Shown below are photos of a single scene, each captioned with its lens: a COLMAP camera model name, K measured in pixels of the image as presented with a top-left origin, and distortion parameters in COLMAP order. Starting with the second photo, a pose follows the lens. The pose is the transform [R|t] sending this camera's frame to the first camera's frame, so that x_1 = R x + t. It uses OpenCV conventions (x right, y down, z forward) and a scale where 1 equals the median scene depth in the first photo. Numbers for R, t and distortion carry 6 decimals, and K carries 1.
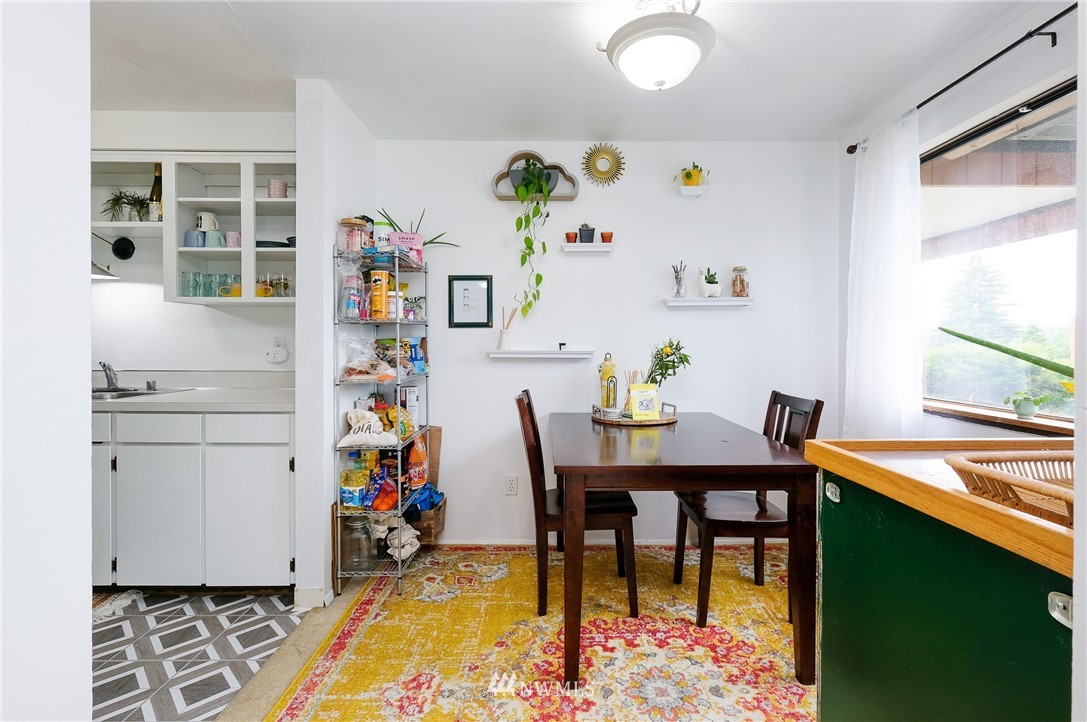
lens RADIAL K [[497.6, 0, 543.0], [0, 497.6, 350.2], [0, 0, 1]] dist [-0.002067, 0.000067]
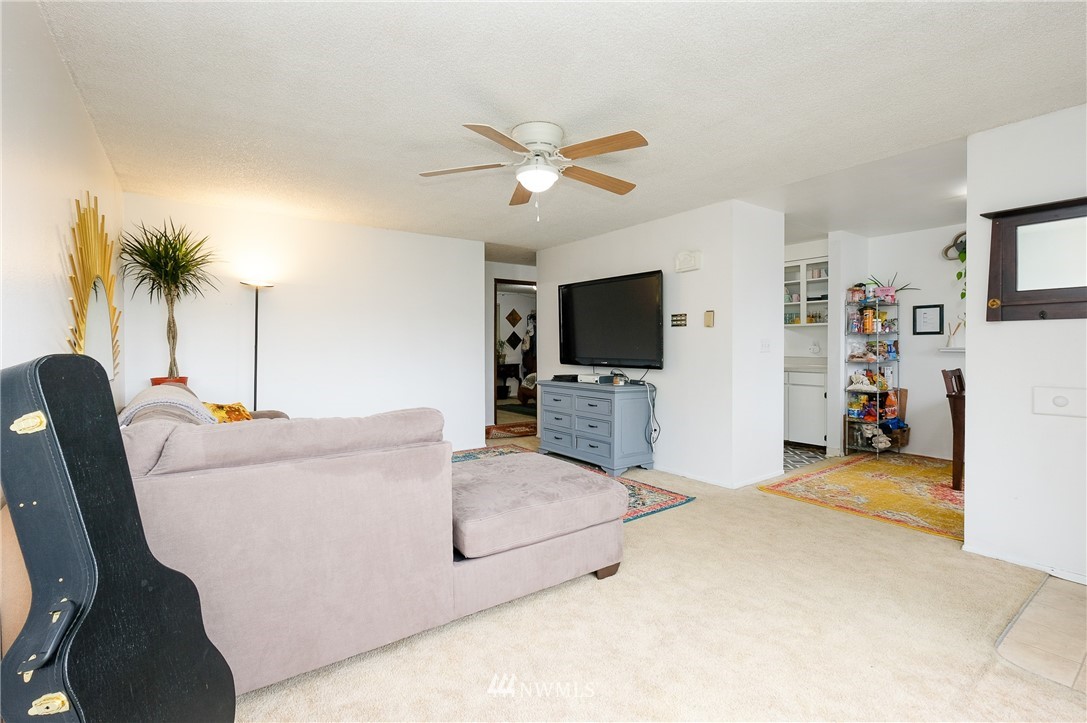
lens RADIAL K [[497.6, 0, 543.0], [0, 497.6, 350.7], [0, 0, 1]] dist [-0.002067, 0.000067]
pose [[0.594783, 0.003605, -0.803878, 0.533644], [-0.005446, 0.999985, 0.000456, 0.021474], [0.803868, 0.004107, 0.594794, -1.332060]]
